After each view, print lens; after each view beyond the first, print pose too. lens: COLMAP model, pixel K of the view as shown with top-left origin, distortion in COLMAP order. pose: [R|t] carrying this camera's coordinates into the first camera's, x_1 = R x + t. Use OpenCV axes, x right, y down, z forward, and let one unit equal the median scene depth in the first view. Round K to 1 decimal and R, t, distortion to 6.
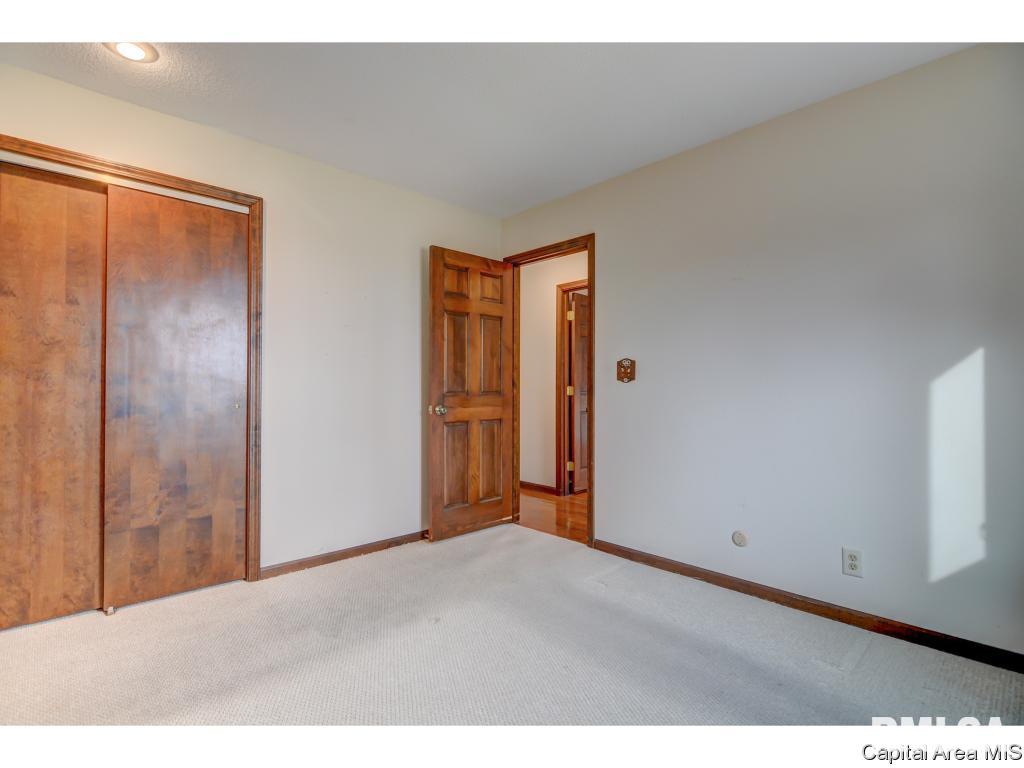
lens RADIAL K [[492.1, 0, 511.8], [0, 492.1, 383.1], [0, 0, 1]] dist [0.004423, -0.007017]
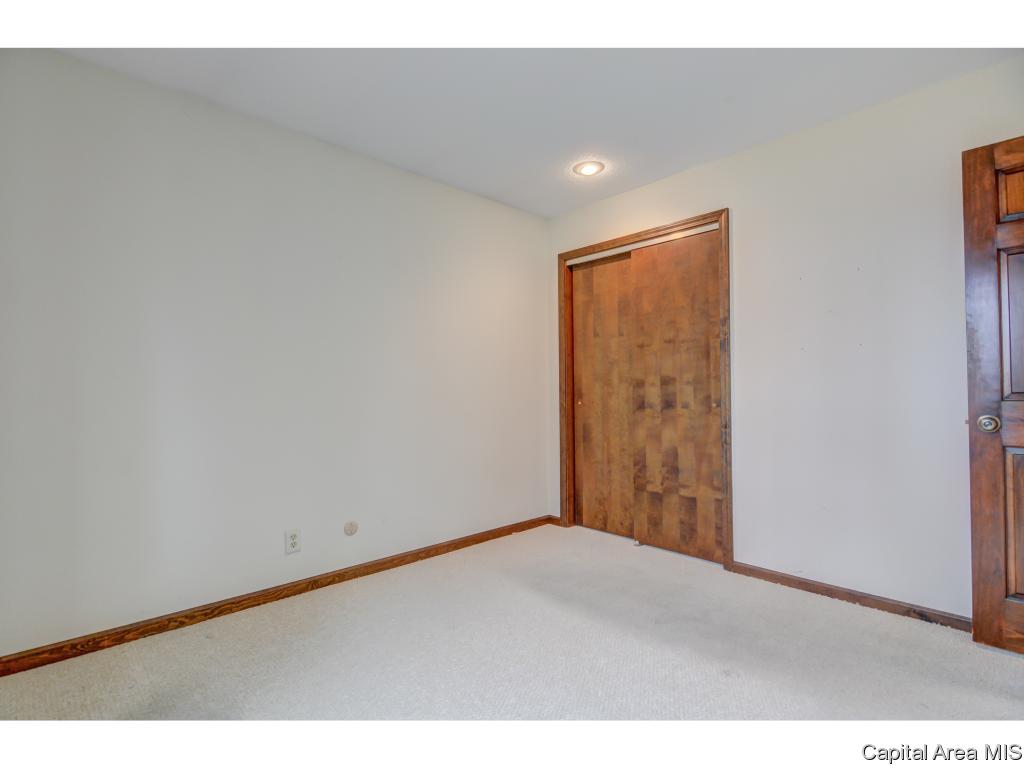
lens RADIAL K [[492.1, 0, 503.3], [0, 492.1, 385.3], [0, 0, 1]] dist [0.004423, -0.007017]
pose [[-0.007648, -0.013387, -0.999881, 0.615744], [0.018676, 0.999734, -0.013528, 0.008523], [0.999796, -0.018777, -0.007396, 0.594896]]
